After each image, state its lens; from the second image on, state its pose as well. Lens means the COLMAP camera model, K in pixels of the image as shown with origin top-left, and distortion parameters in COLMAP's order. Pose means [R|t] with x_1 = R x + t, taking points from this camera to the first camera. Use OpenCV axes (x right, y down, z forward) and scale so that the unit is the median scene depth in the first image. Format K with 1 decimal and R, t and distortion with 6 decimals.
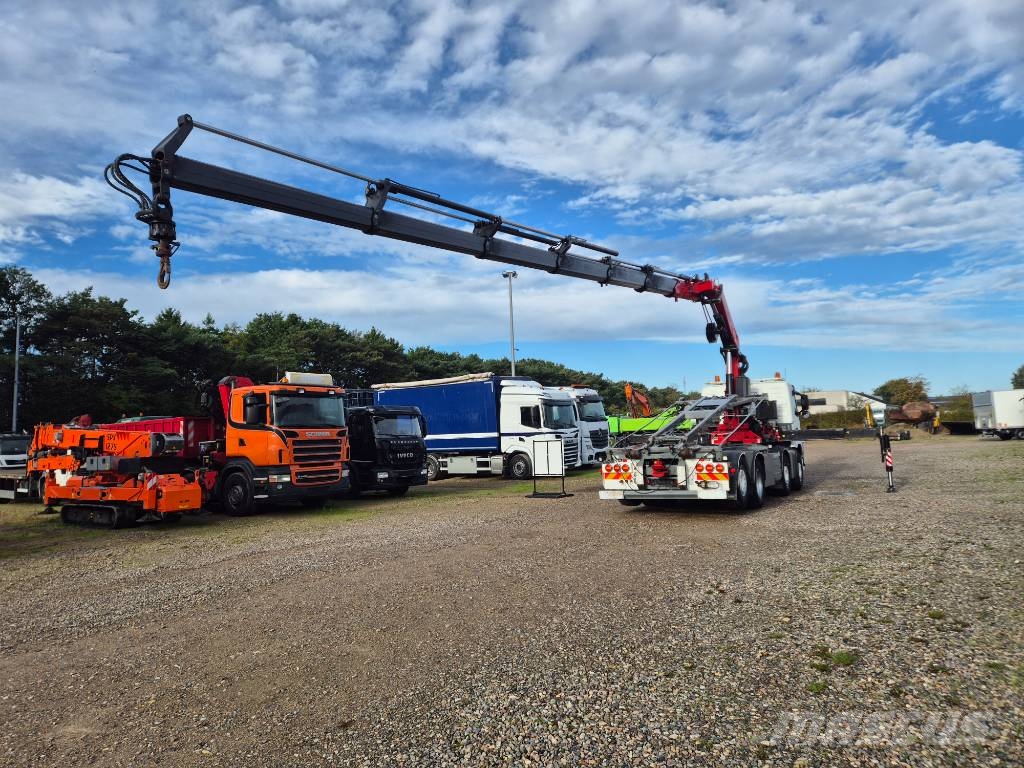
lens RADIAL K [[683.0, 0, 506.6], [0, 683.0, 382.9], [0, 0, 1]] dist [0.079749, -0.063226]
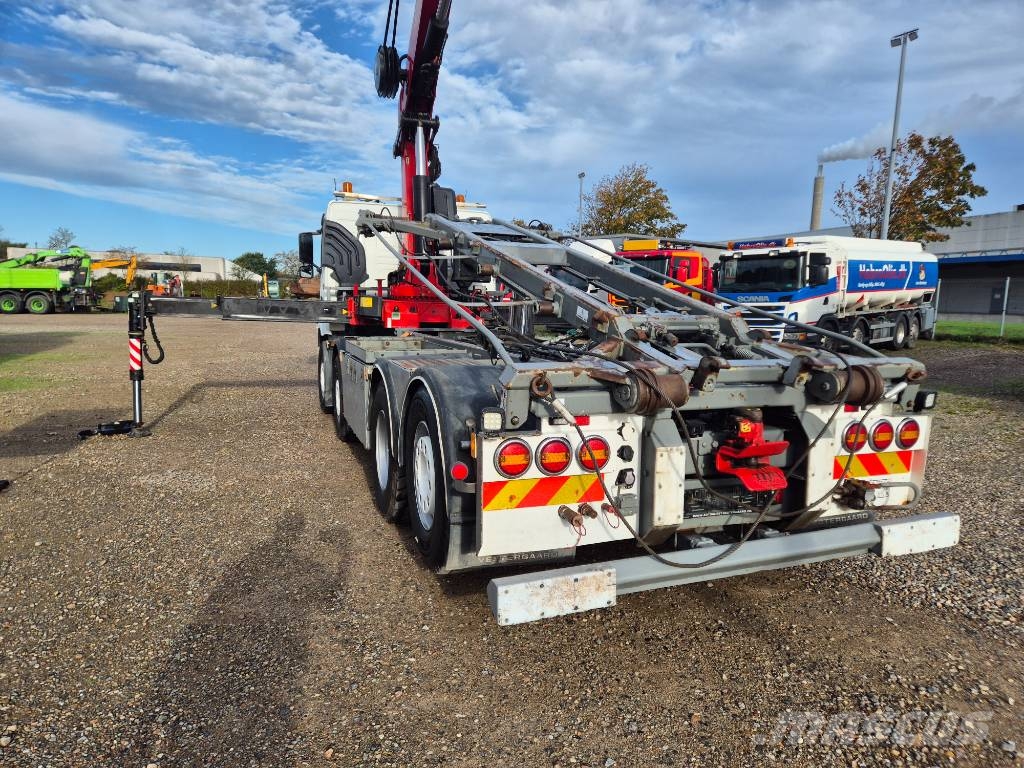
lens RADIAL K [[683.0, 0, 529.2], [0, 683.0, 389.9], [0, 0, 1]] dist [0.079749, -0.063226]
pose [[0.602861, -0.053440, 0.796054, -0.008299], [-0.101705, 0.984467, 0.143111, 0.051567], [-0.791337, -0.167239, 0.588062, 0.615707]]
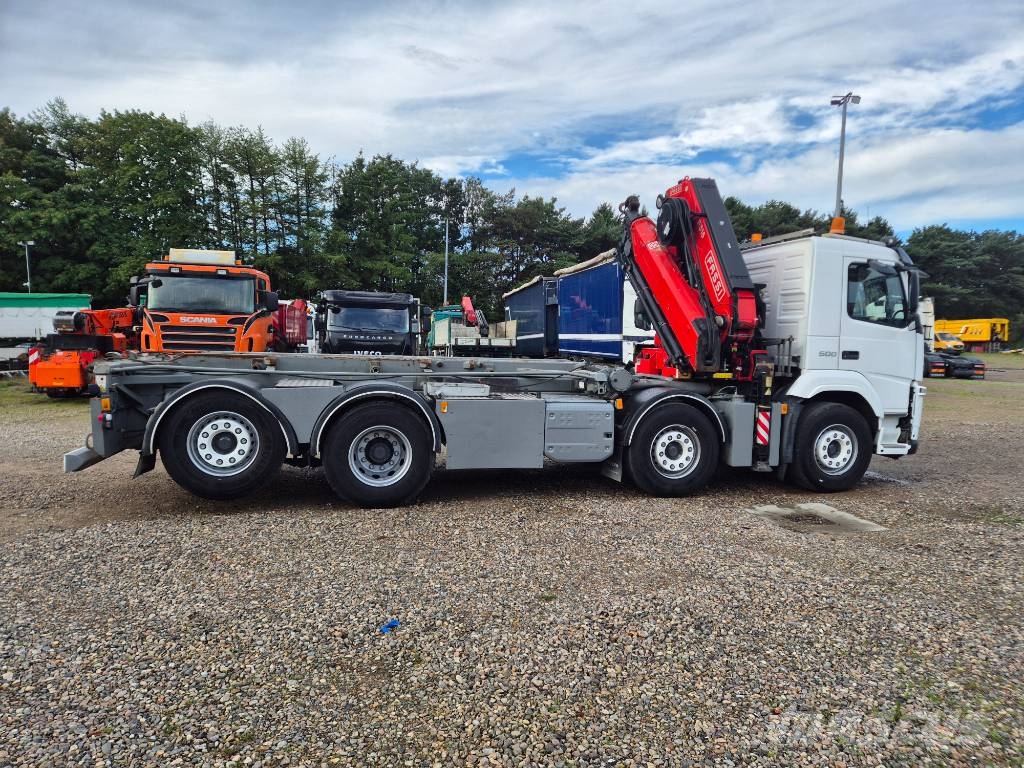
lens RADIAL K [[683.0, 0, 525.8], [0, 683.0, 402.6], [0, 0, 1]] dist [0.079749, -0.063226]
pose [[0.719742, 0.115376, -0.684587, 0.554739], [0.006770, 0.984880, 0.173103, 0.023675], [0.694208, -0.129225, 0.708079, 0.555749]]
